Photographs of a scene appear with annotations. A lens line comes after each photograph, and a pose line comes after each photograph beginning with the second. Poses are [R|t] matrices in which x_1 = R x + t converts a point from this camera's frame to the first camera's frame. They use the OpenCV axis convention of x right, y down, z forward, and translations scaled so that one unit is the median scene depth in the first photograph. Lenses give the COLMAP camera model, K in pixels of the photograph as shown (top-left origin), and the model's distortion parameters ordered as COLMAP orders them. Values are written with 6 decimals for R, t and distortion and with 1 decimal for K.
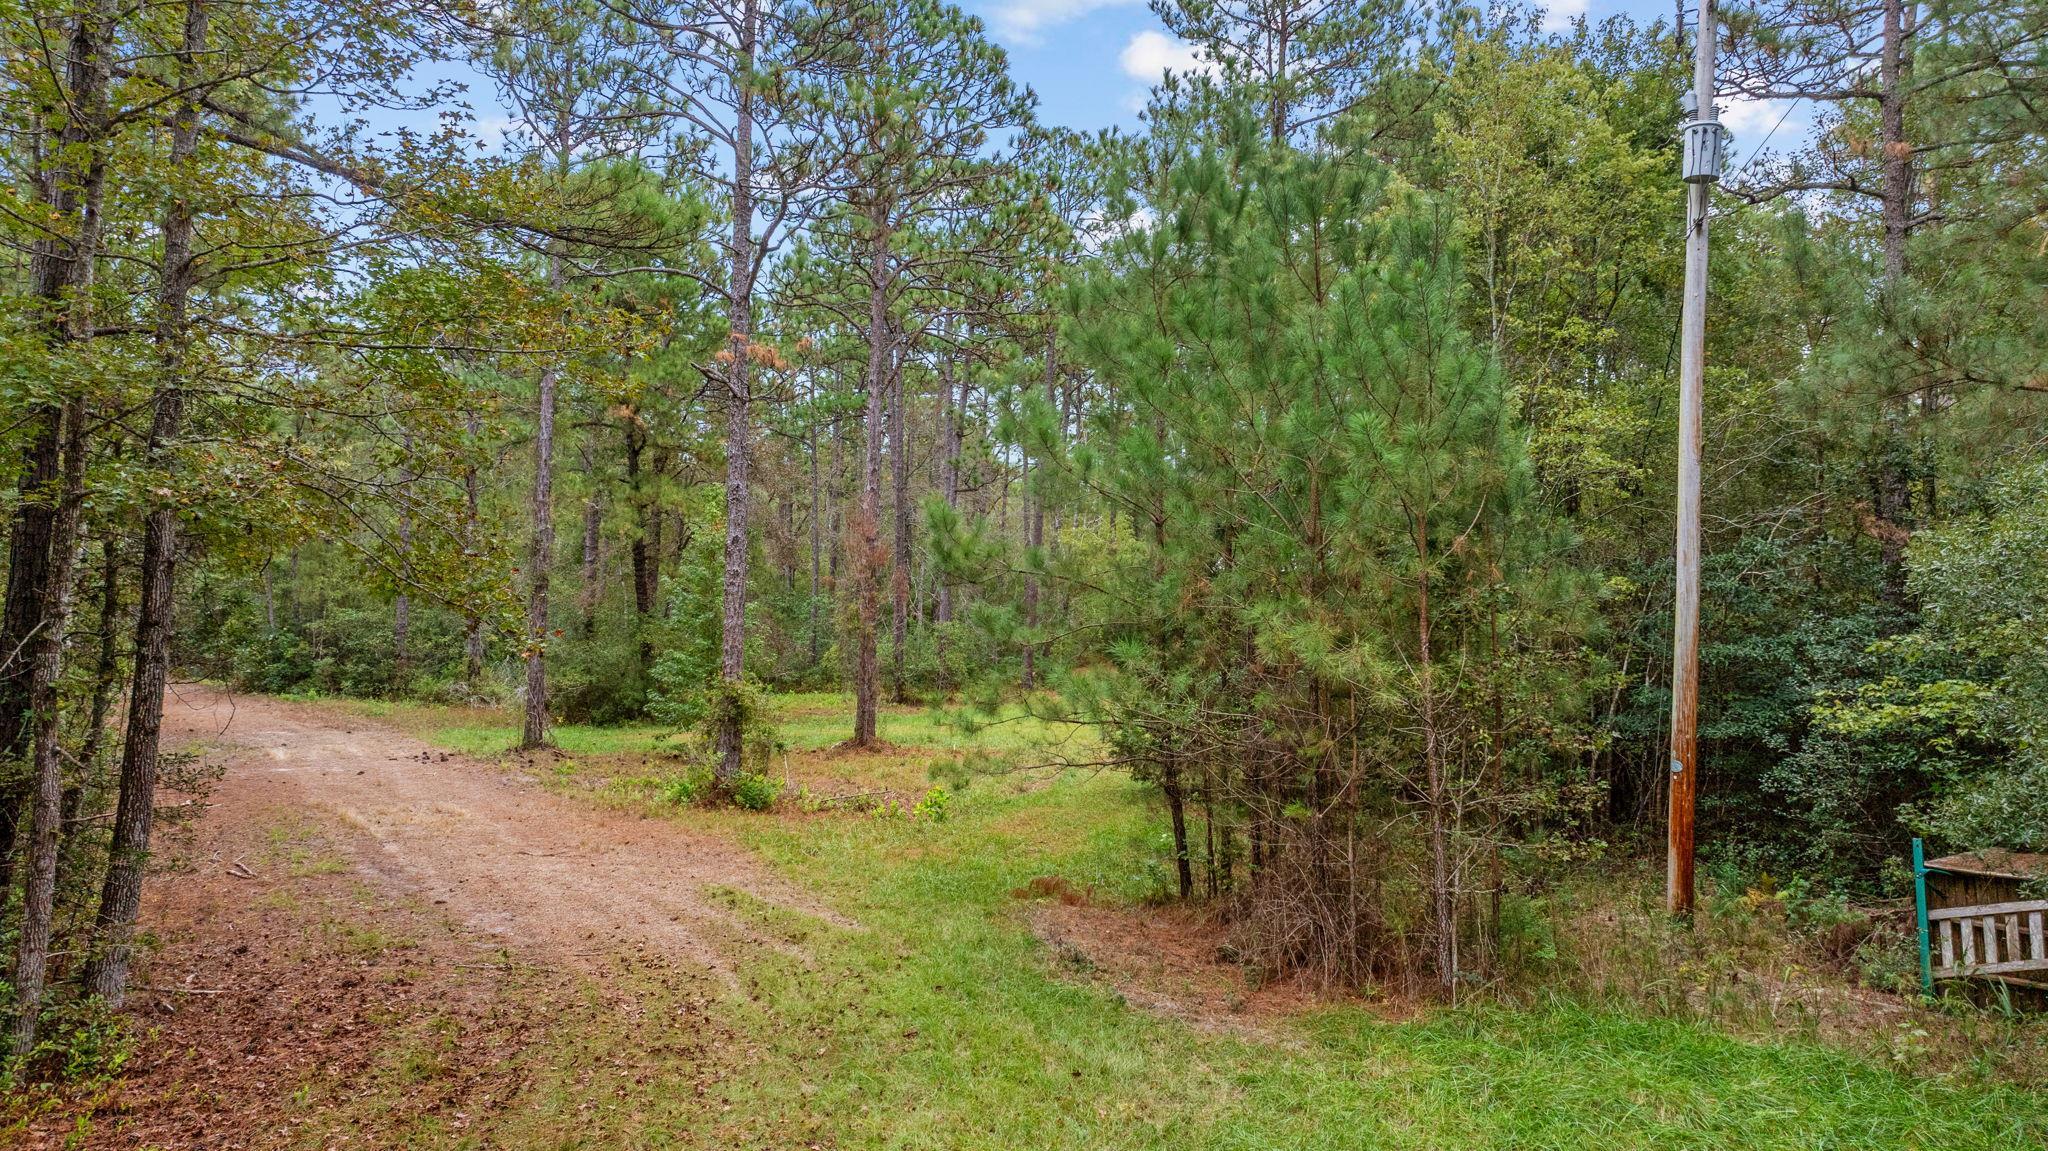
lens RADIAL K [[1508.0, 0, 1024.0], [0, 1508.0, 575.5], [0, 0, 1]] dist [0.000539, -0.001137]
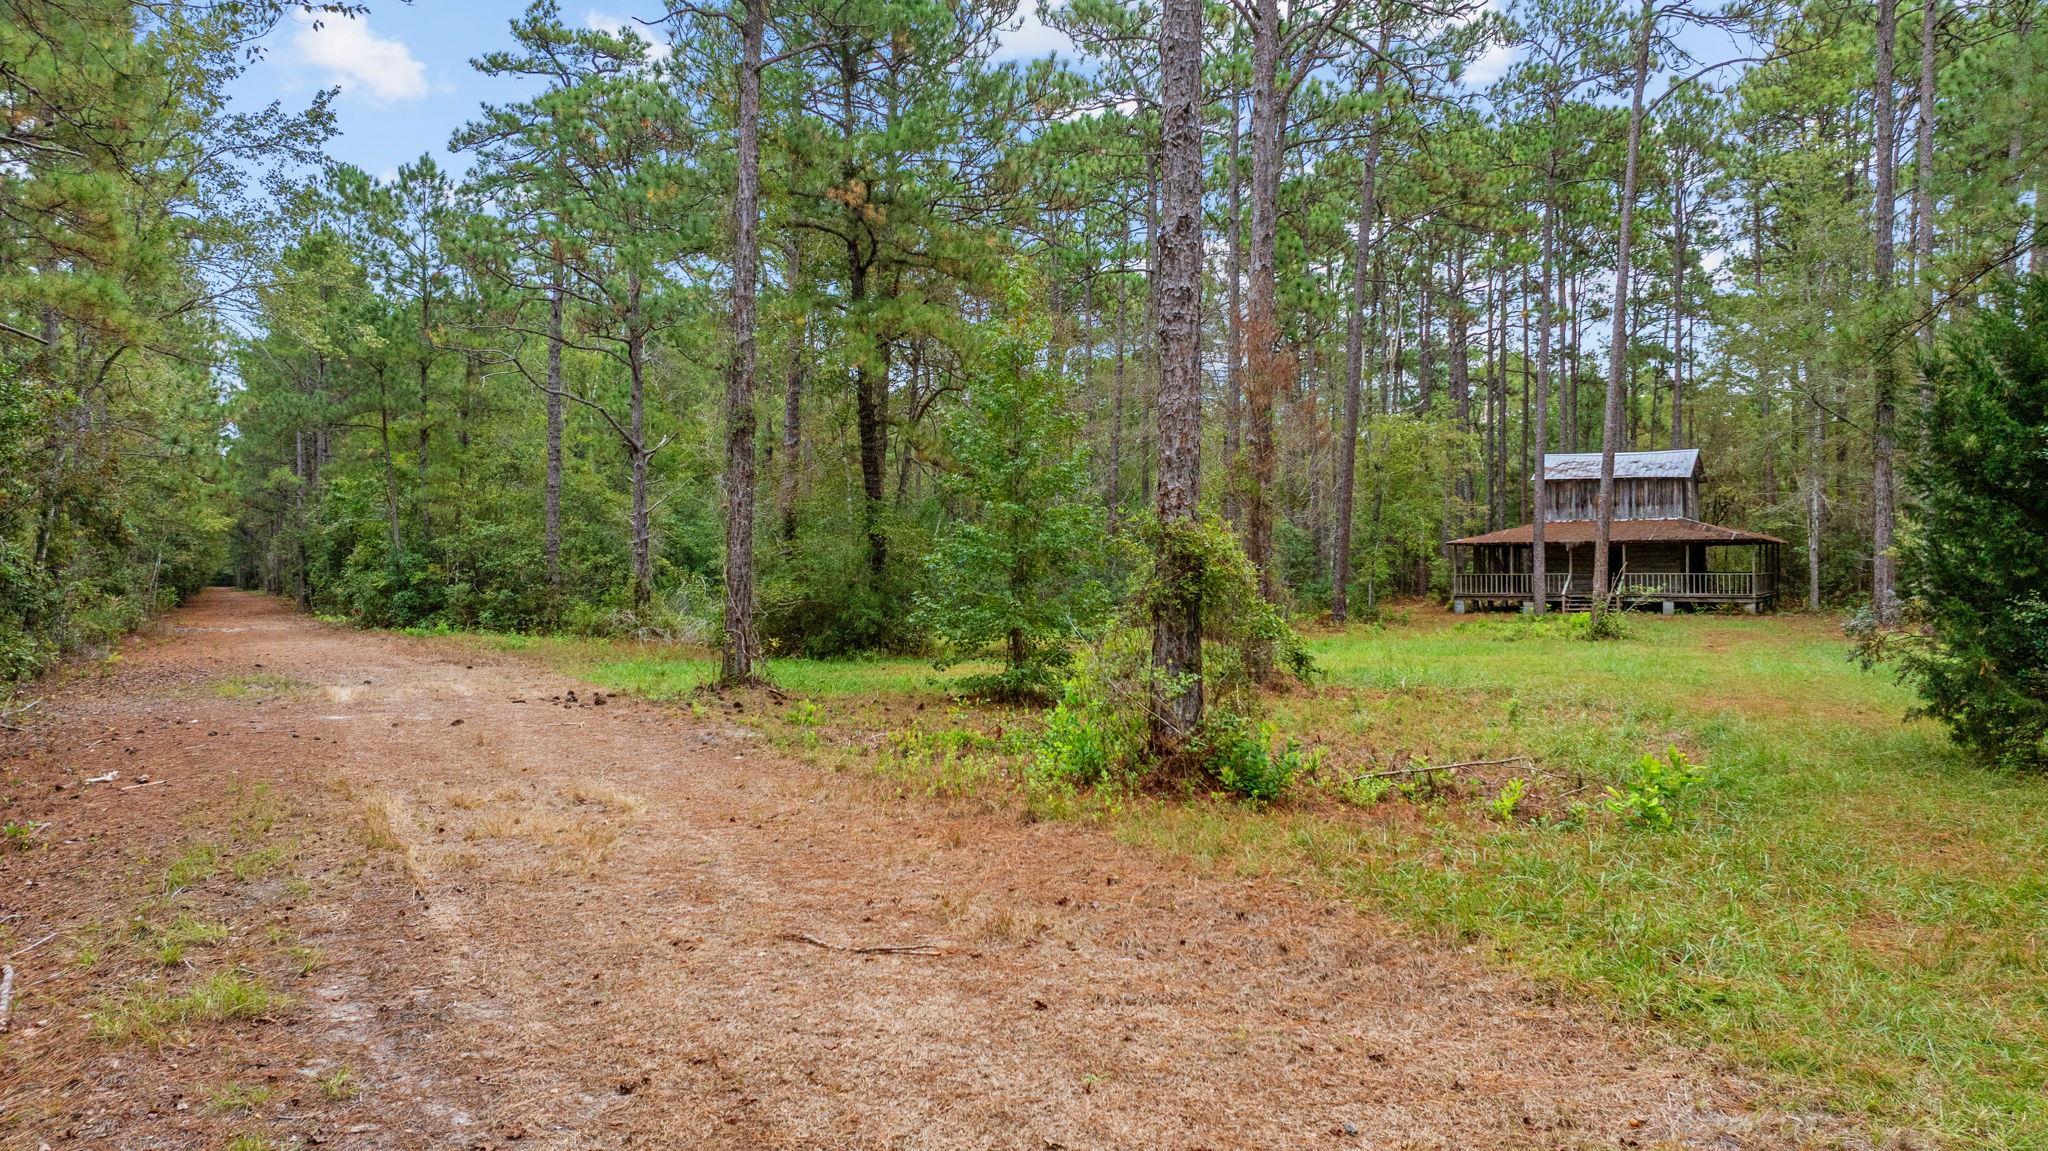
lens RADIAL K [[1508.0, 0, 1024.0], [0, 1508.0, 575.5], [0, 0, 1]] dist [0.000539, -0.001137]
pose [[0.994970, -0.009743, -0.099698, -0.097758], [0.012396, 0.999584, 0.026029, 0.036604], [0.099403, -0.027134, 0.994677, 0.263959]]
